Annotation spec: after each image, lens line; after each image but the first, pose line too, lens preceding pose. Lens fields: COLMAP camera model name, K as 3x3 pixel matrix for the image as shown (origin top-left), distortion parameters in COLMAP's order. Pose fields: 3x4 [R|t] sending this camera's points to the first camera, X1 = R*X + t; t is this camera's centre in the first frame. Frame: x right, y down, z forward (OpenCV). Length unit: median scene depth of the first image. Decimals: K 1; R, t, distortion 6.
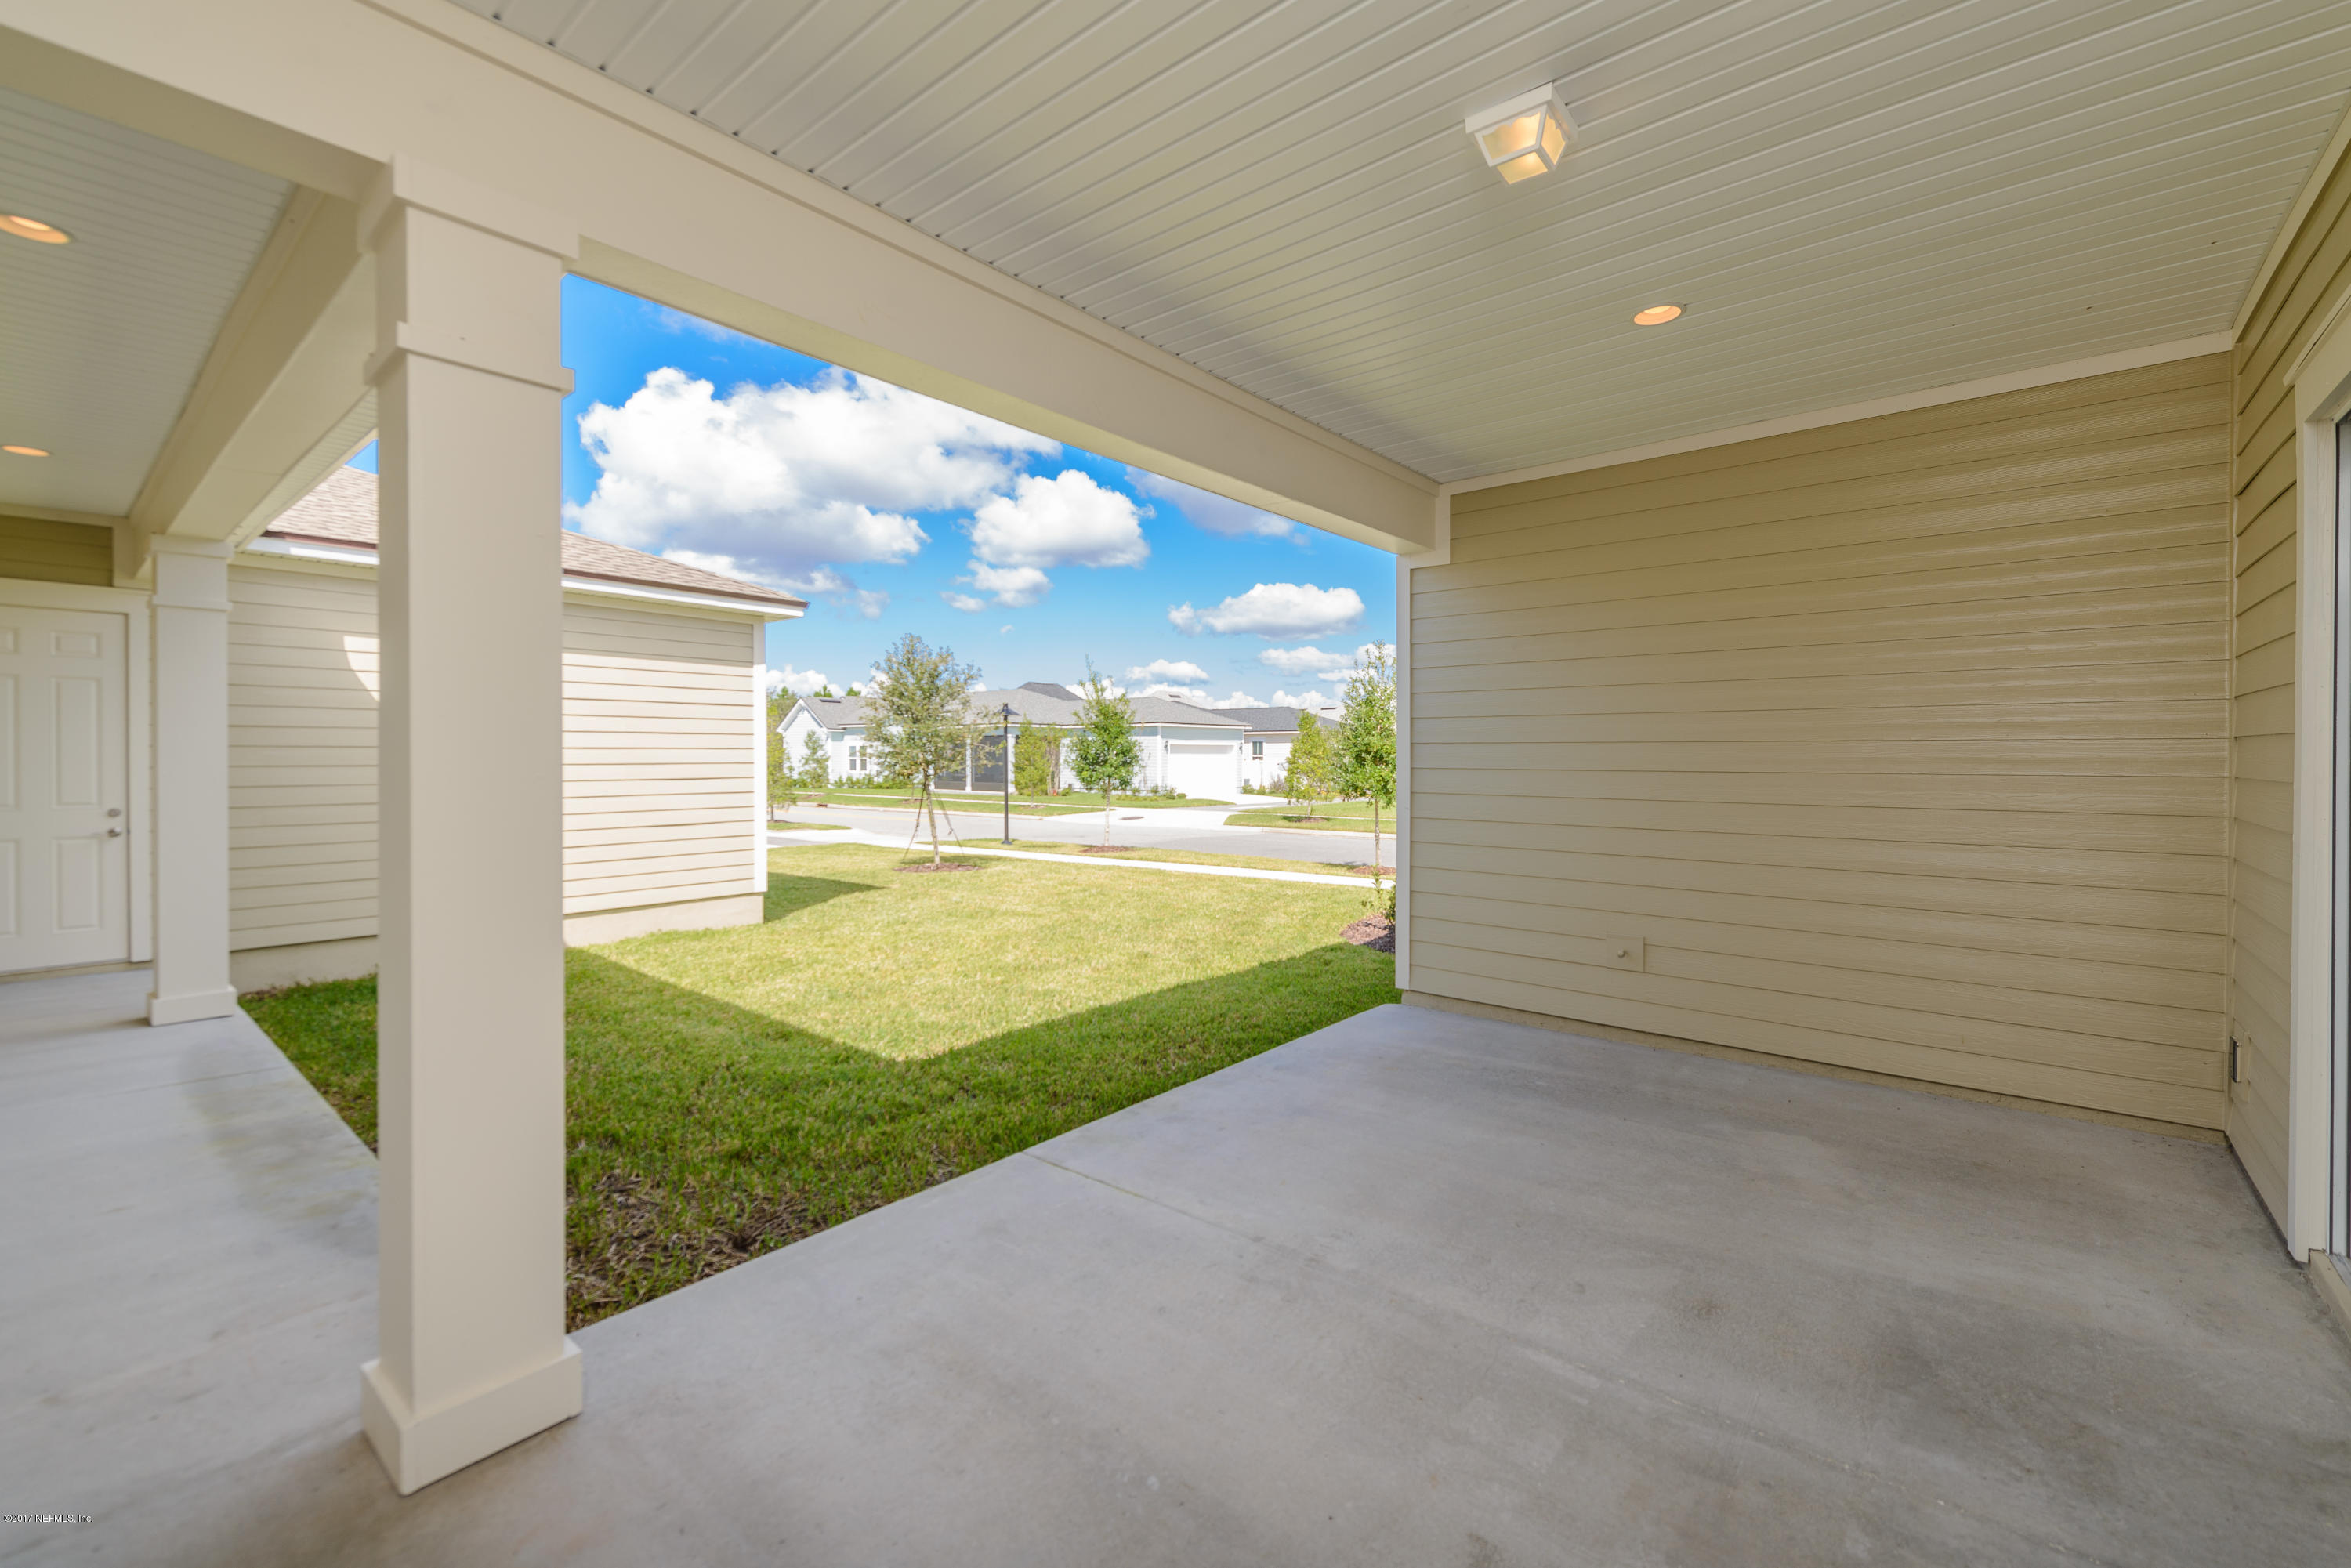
lens RADIAL K [[943.0, 0, 1186.6], [0, 943.0, 763.7], [0, 0, 1]] dist [0.010309, -0.004669]
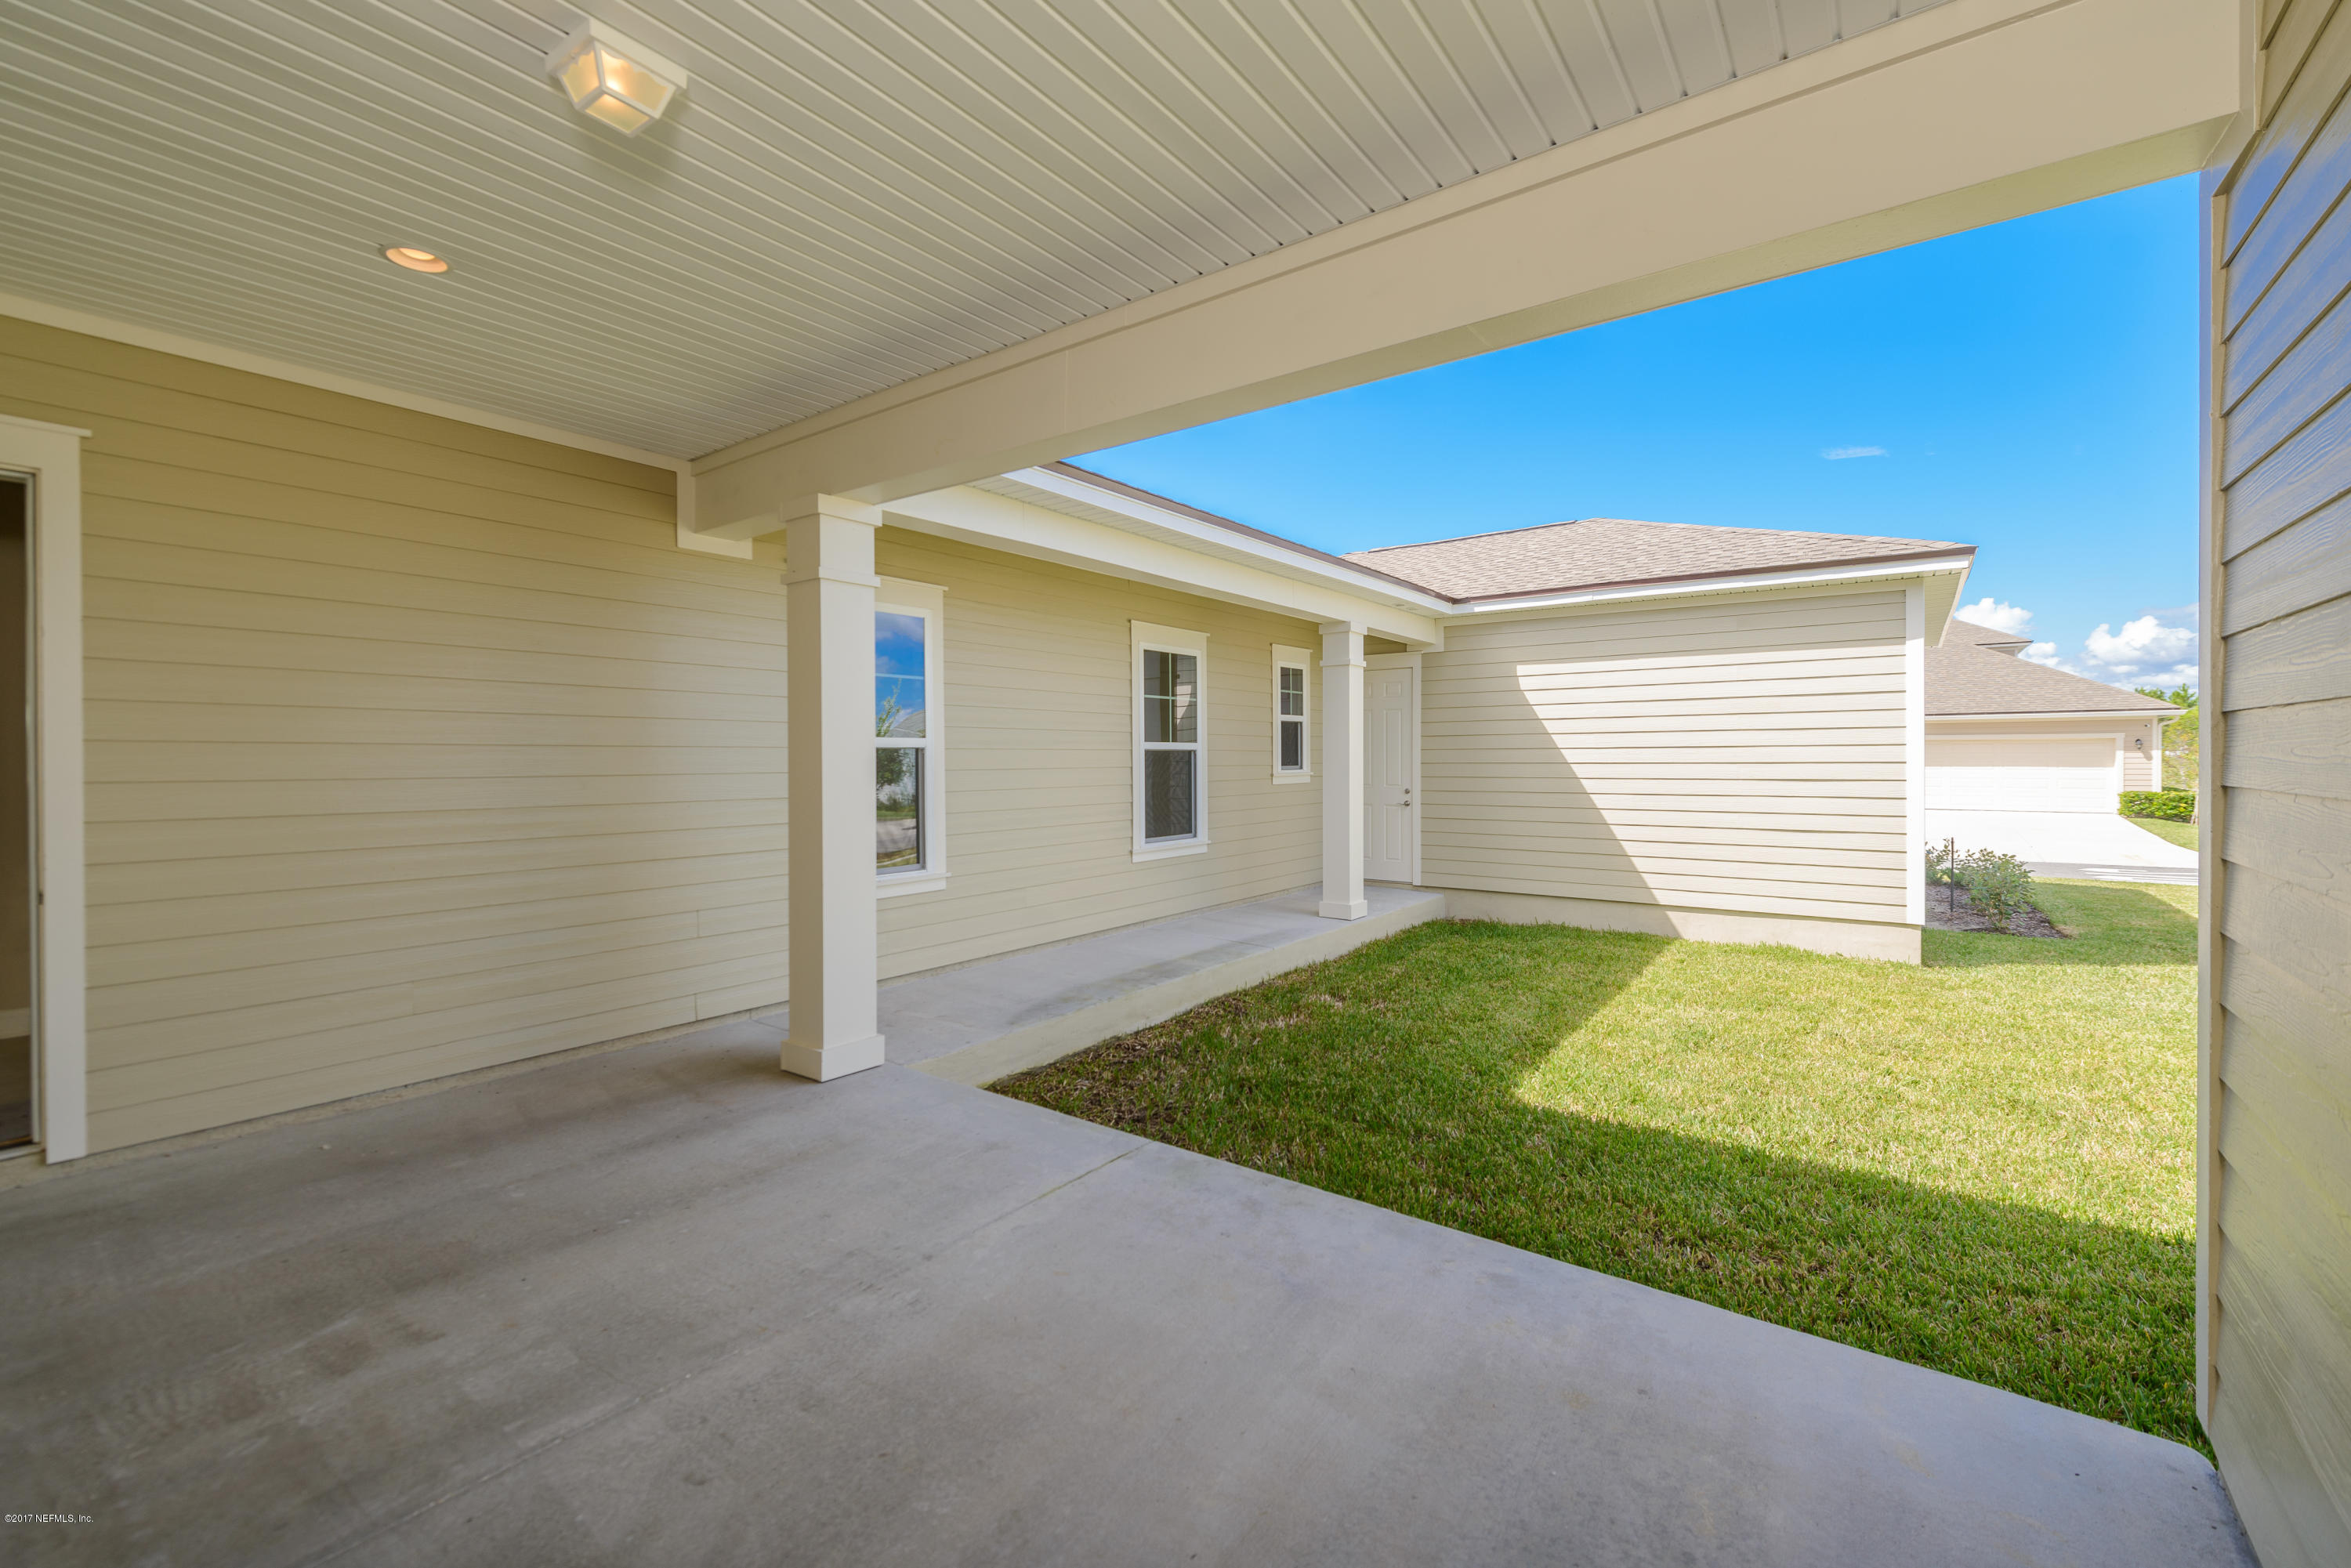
lens RADIAL K [[943.0, 0, 1186.6], [0, 943.0, 763.7], [0, 0, 1]] dist [0.010309, -0.004669]
pose [[0.088643, 0.005725, -0.996047, 0.670559], [-0.003888, 0.999978, 0.005402, -0.004127], [0.996056, 0.003393, 0.088664, 0.746520]]
